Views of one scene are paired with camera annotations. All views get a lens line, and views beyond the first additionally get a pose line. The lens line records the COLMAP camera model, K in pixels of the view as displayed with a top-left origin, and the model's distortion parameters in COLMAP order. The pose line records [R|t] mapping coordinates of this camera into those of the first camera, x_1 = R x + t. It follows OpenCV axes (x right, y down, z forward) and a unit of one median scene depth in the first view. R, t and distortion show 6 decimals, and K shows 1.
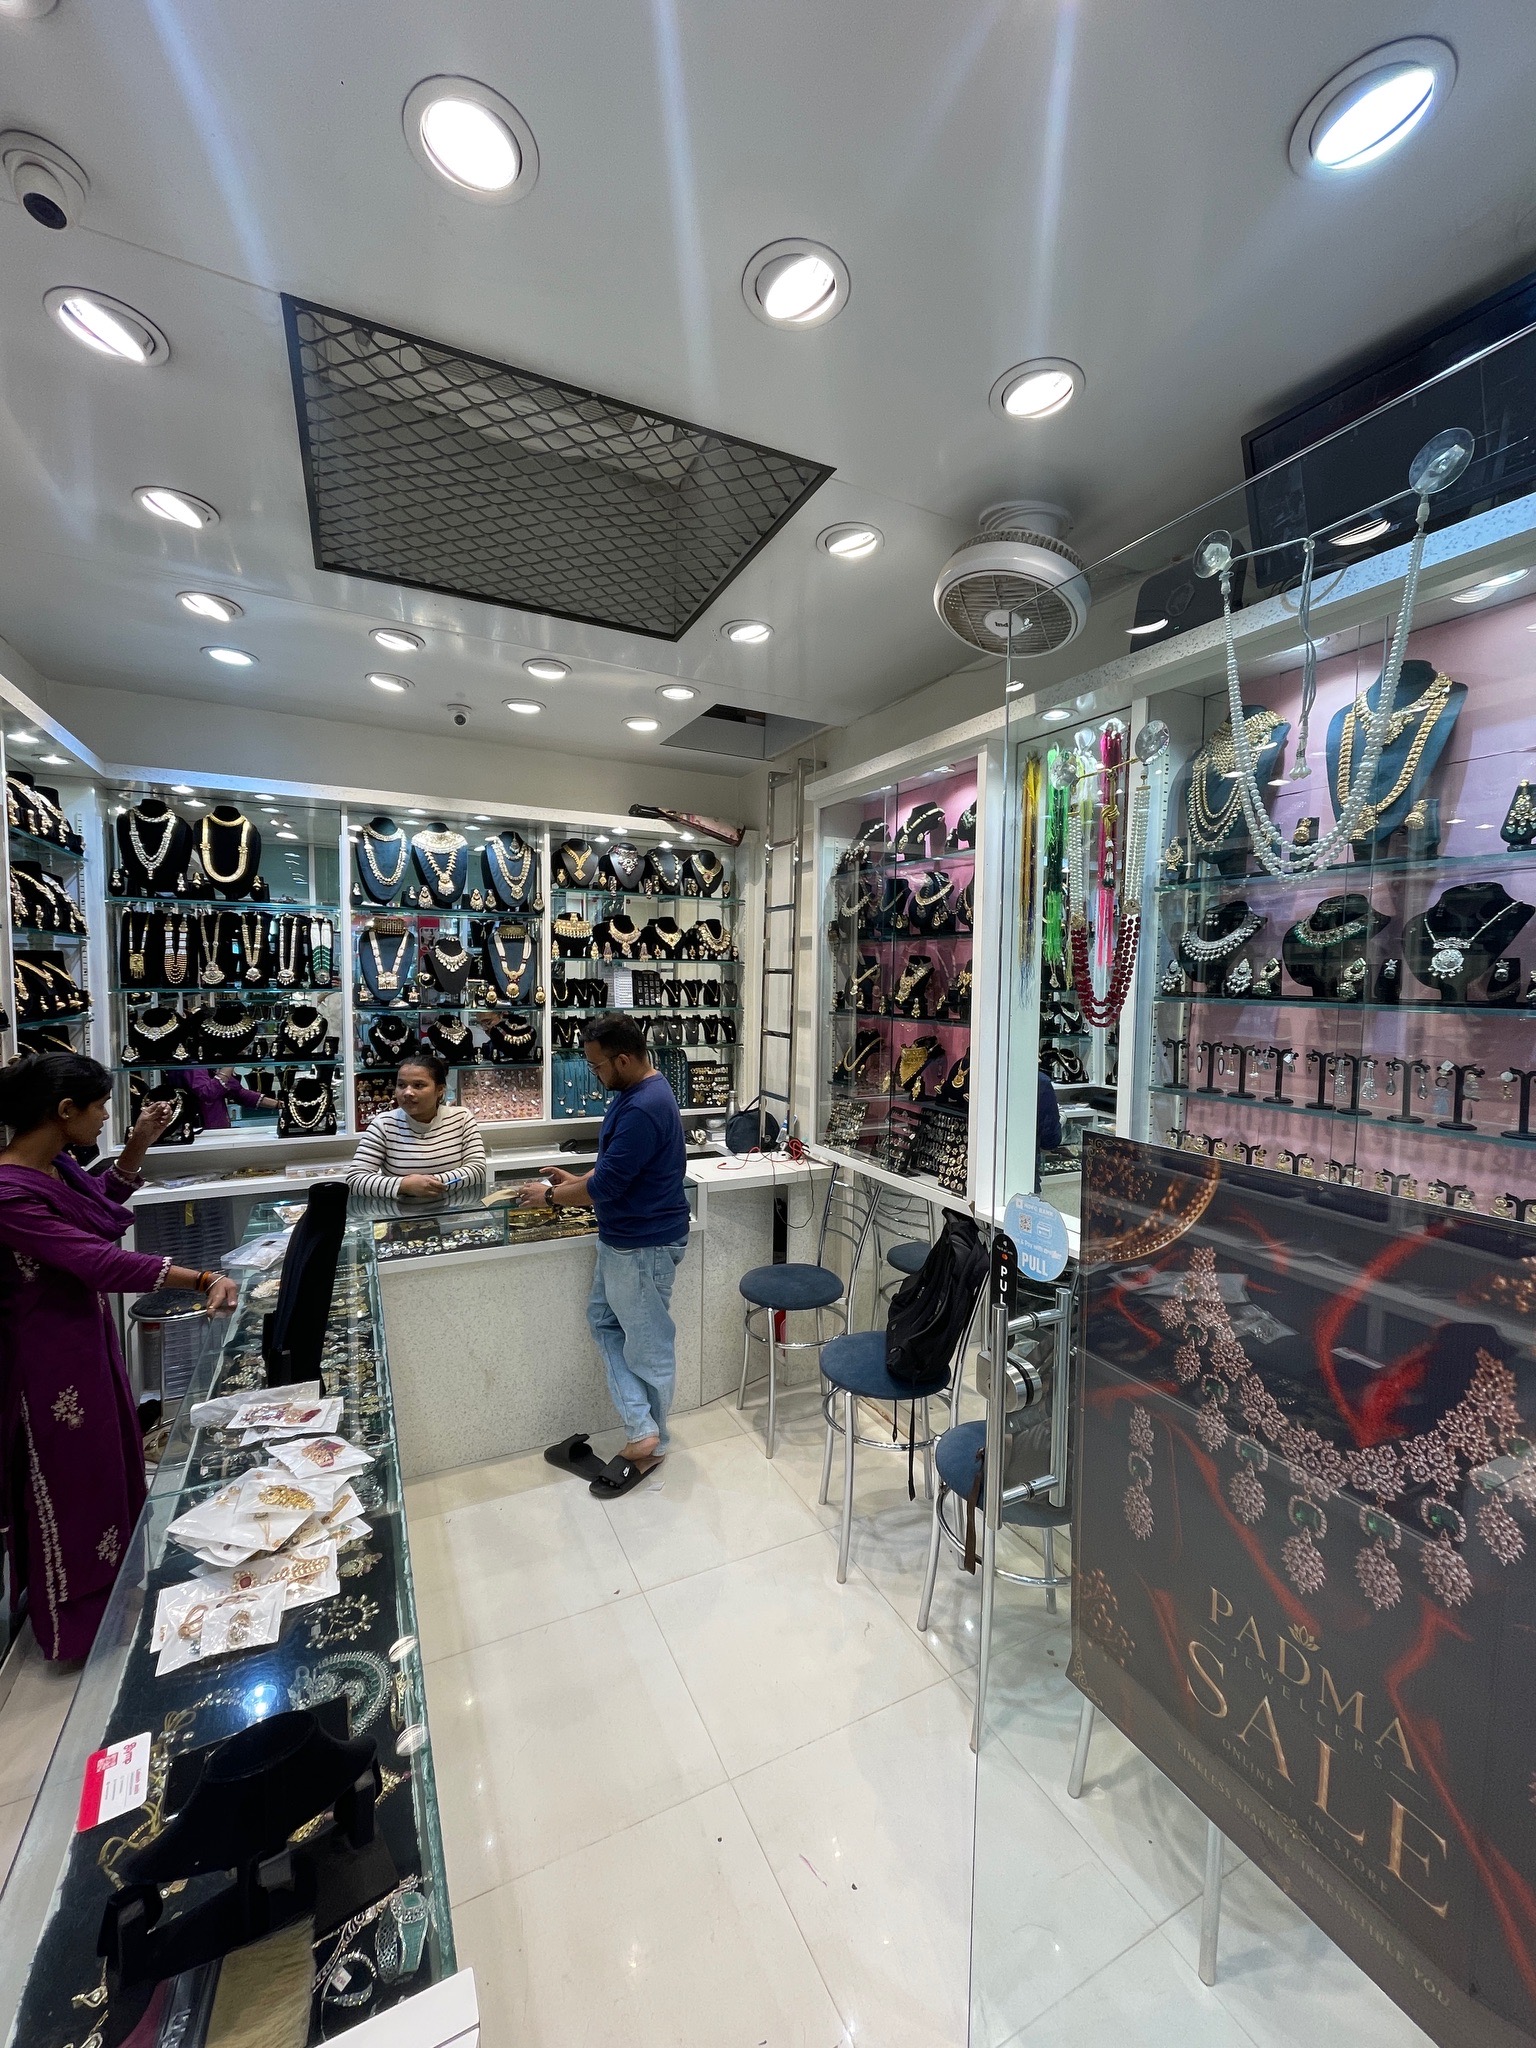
lens RADIAL K [[831.9, 0, 775.6], [0, 831.9, 1026.9], [0, 0, 1]] dist [-0.001267, 0.000464]
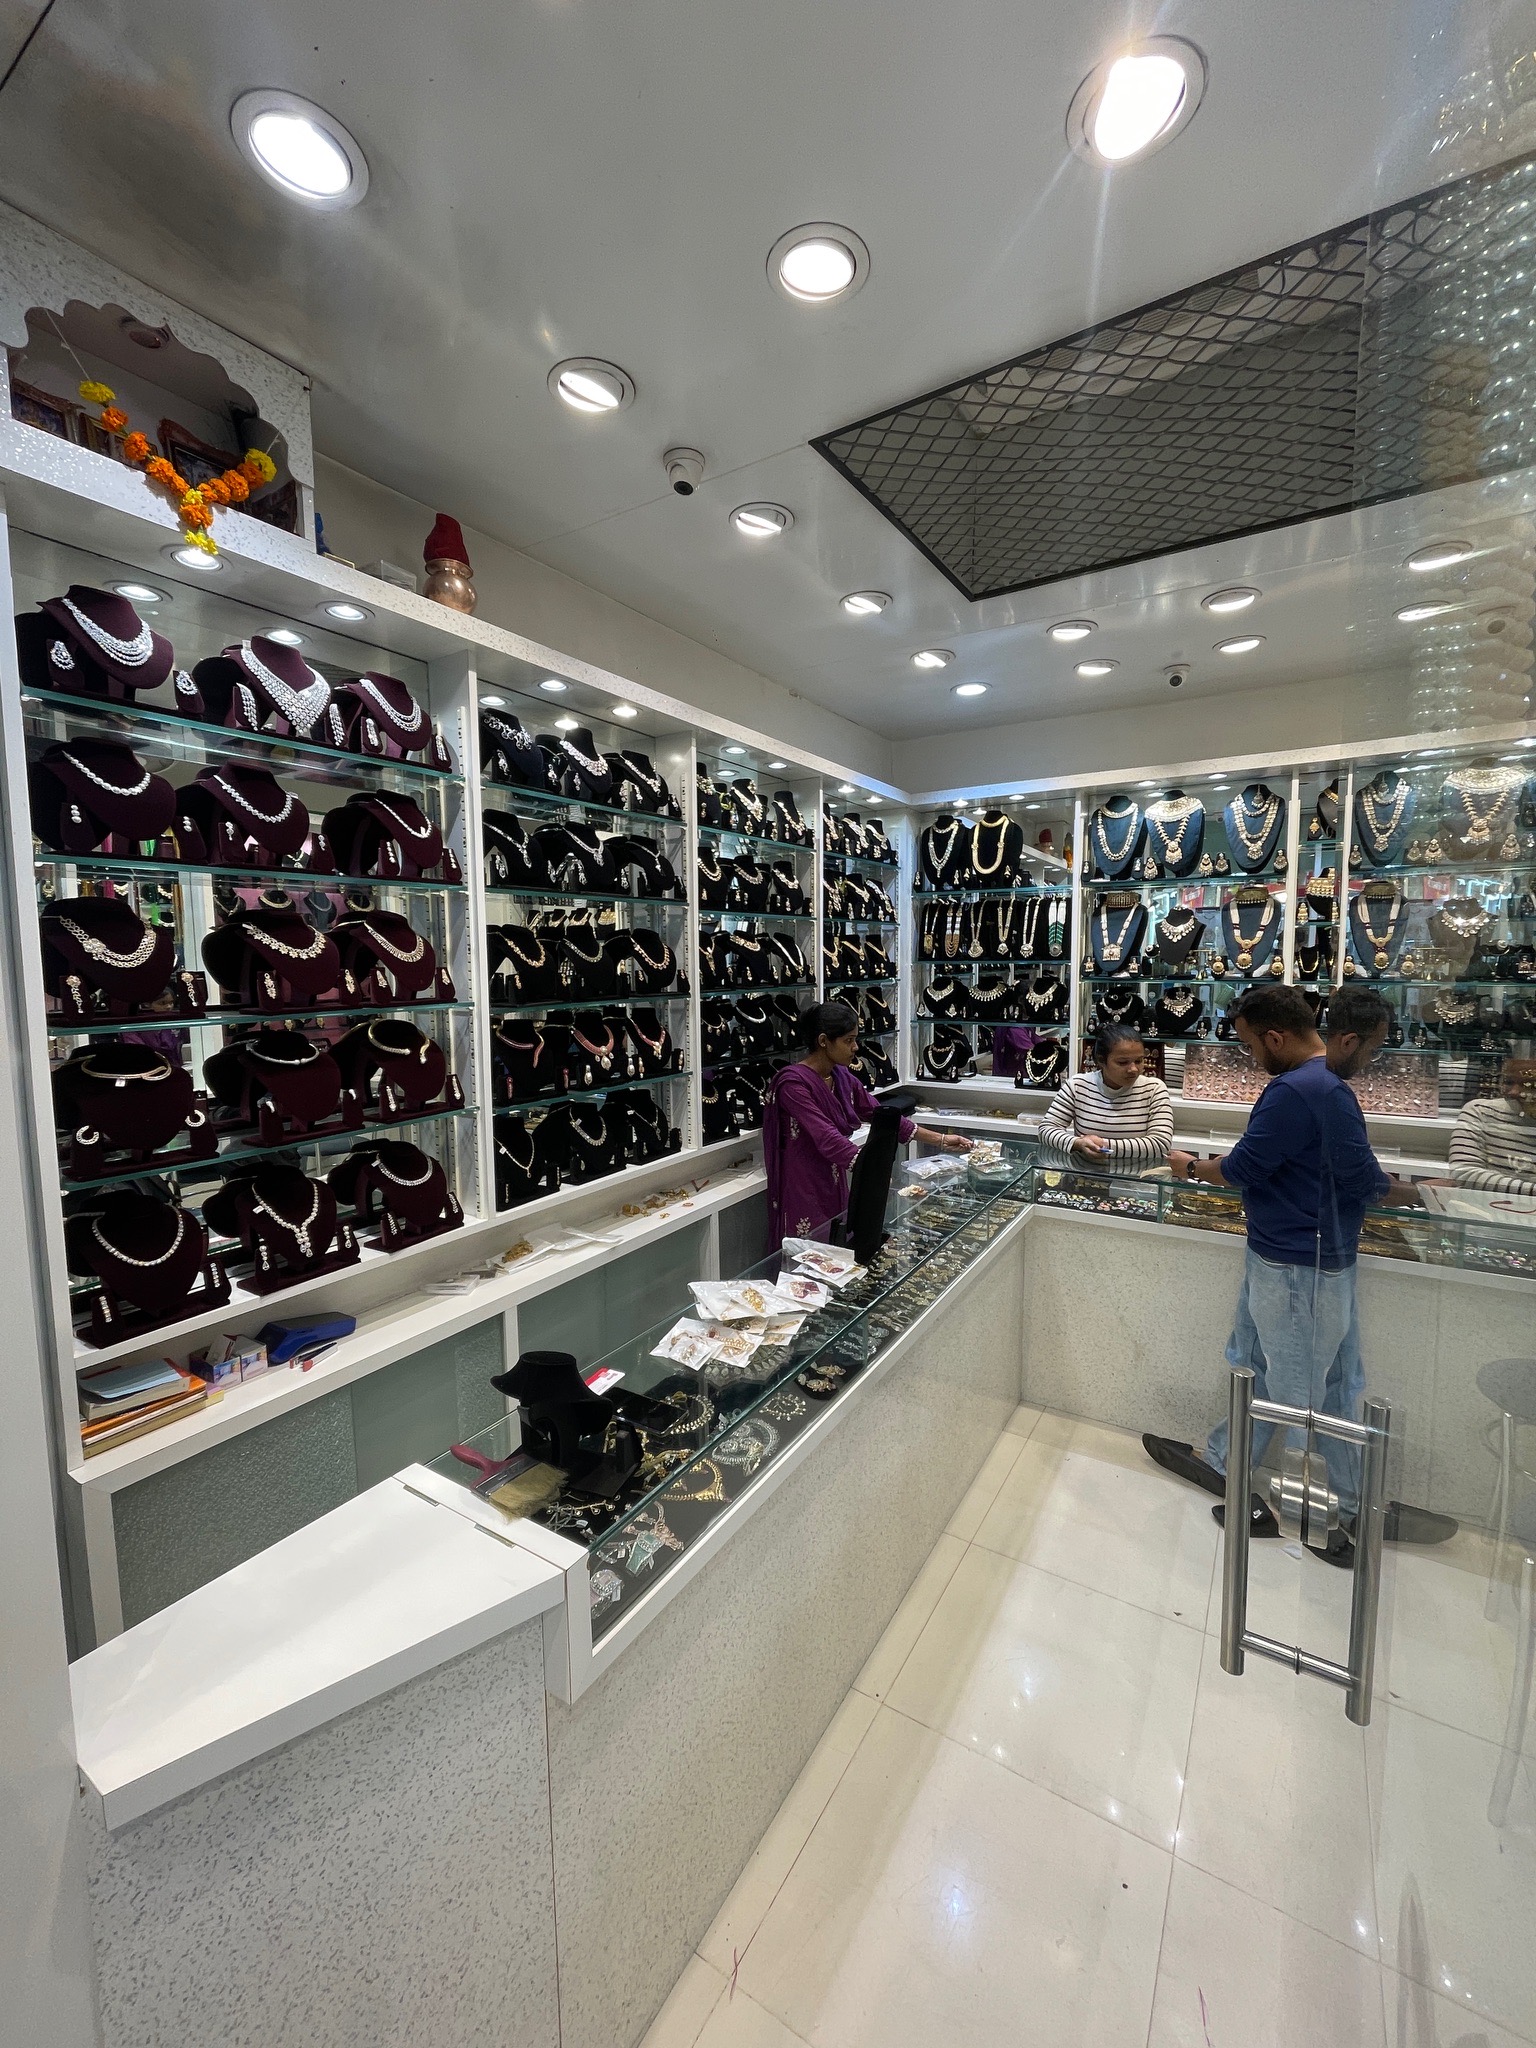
lens RADIAL K [[831.9, 0, 762.4], [0, 831.9, 1029.9], [0, 0, 1]] dist [-0.001267, 0.000464]
pose [[0.502235, 0.062200, -0.862491, 0.243886], [-0.038020, 0.998034, 0.049835, 0.006970], [0.863895, 0.007763, 0.503613, 0.101011]]
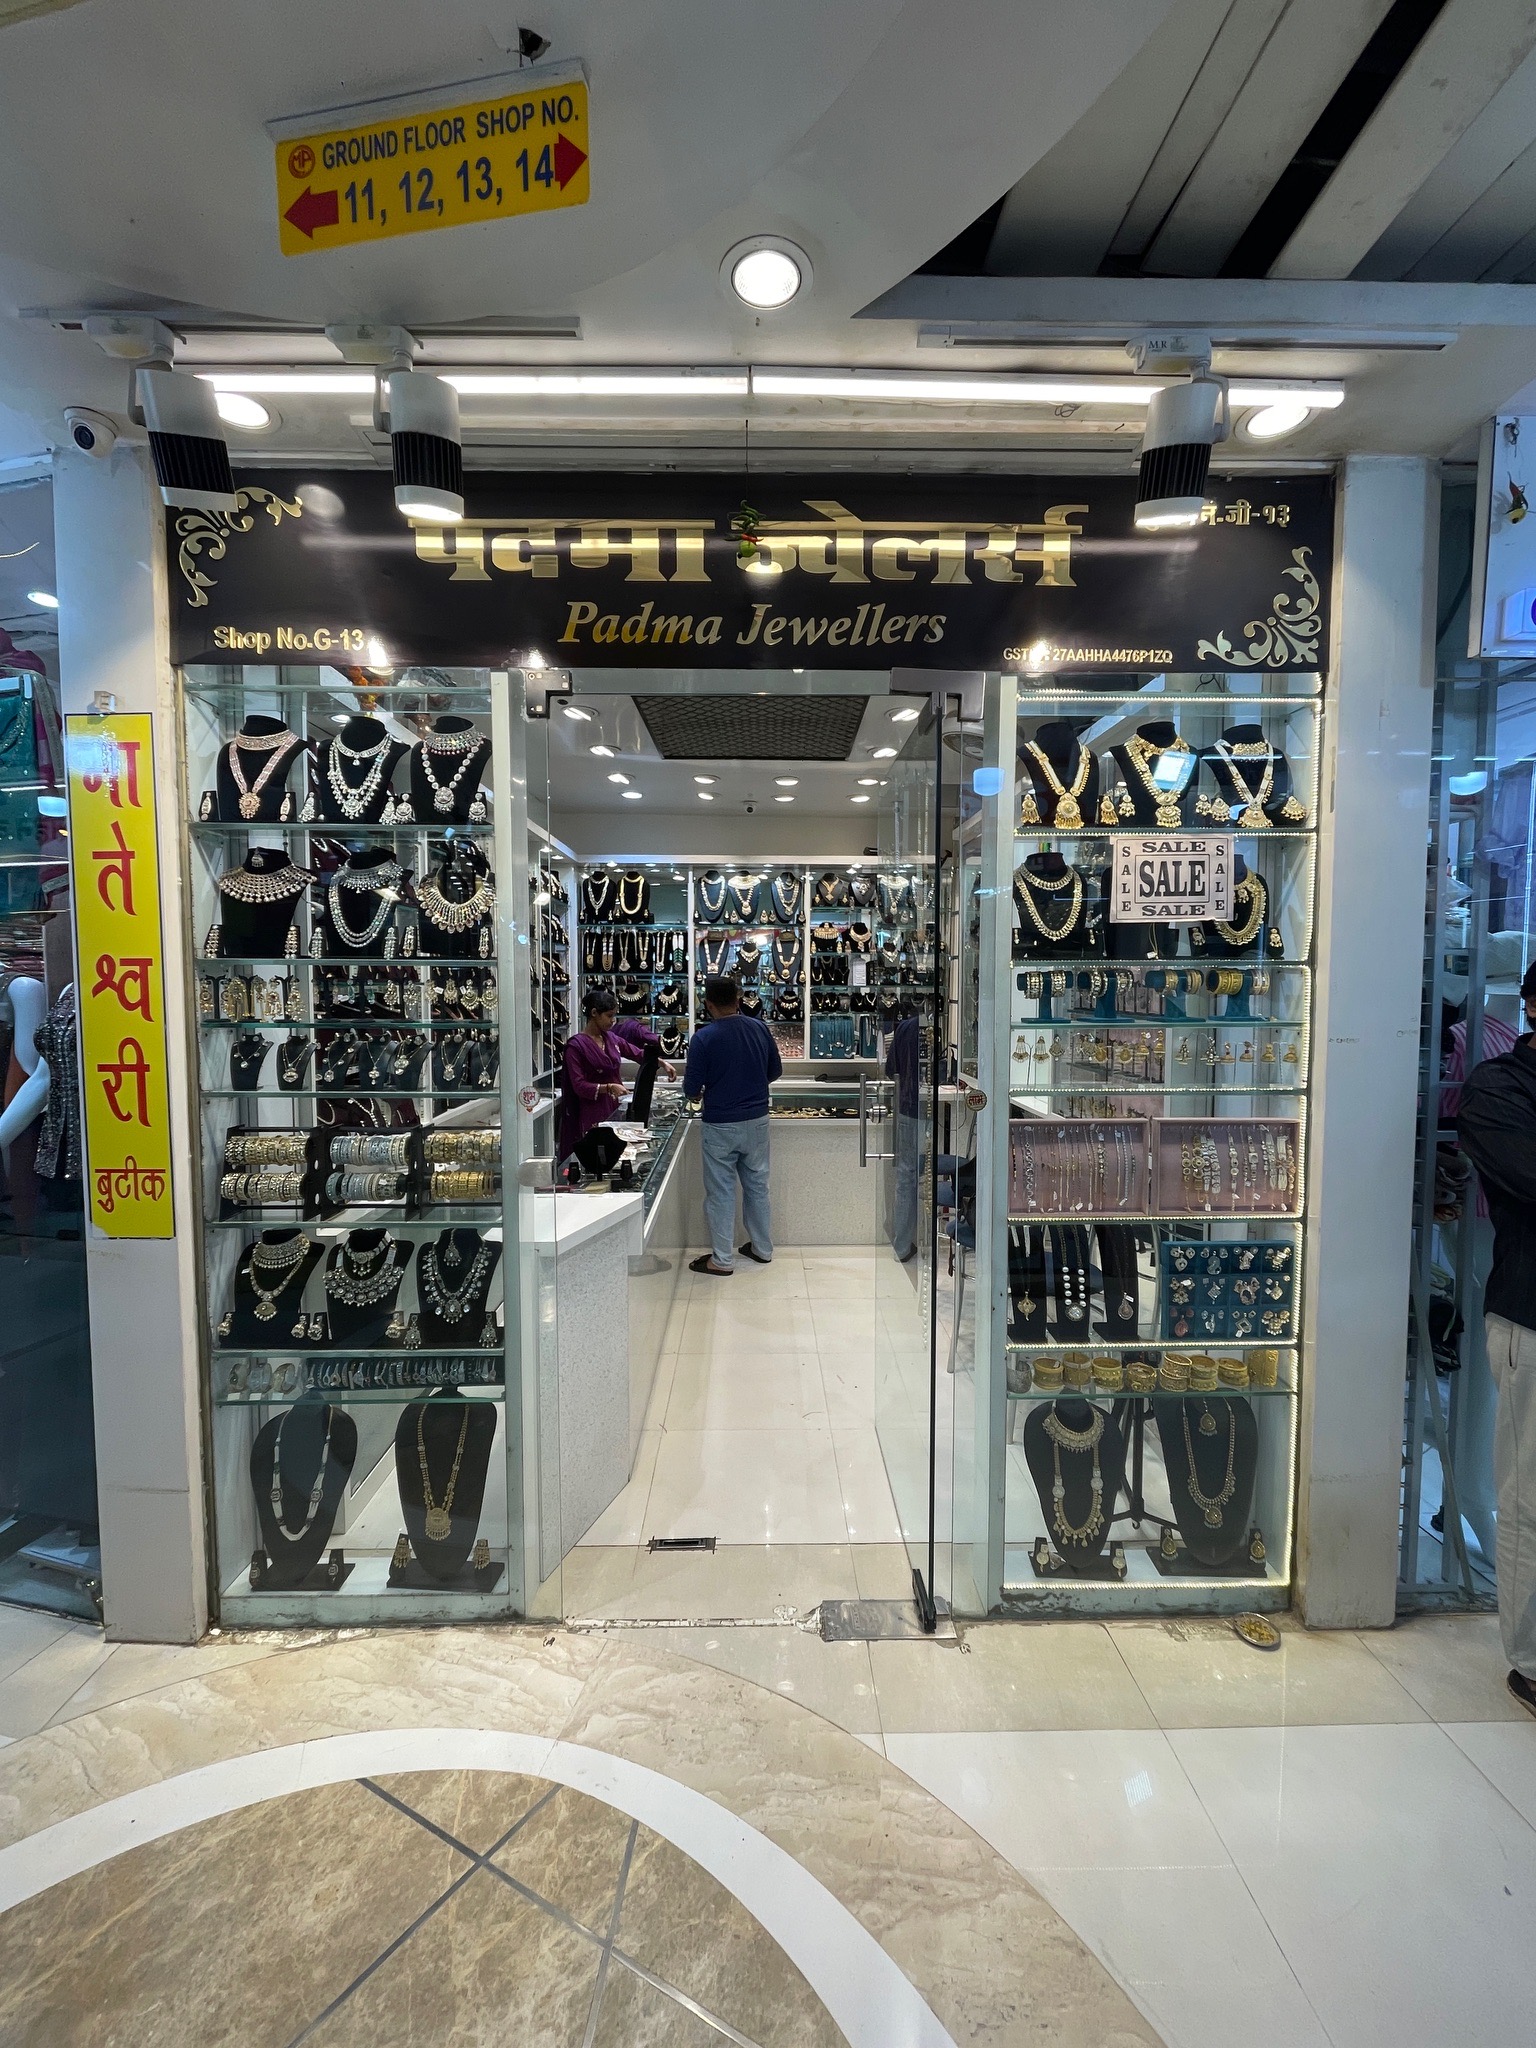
lens RADIAL K [[831.9, 0, 770.9], [0, 831.9, 1026.3], [0, 0, 1]] dist [-0.001267, 0.000464]
pose [[0.898106, 0.012017, -0.439615, 0.400480], [-0.017123, 0.999824, -0.007652, 0.077017], [0.439445, 0.014400, 0.898154, -0.474646]]
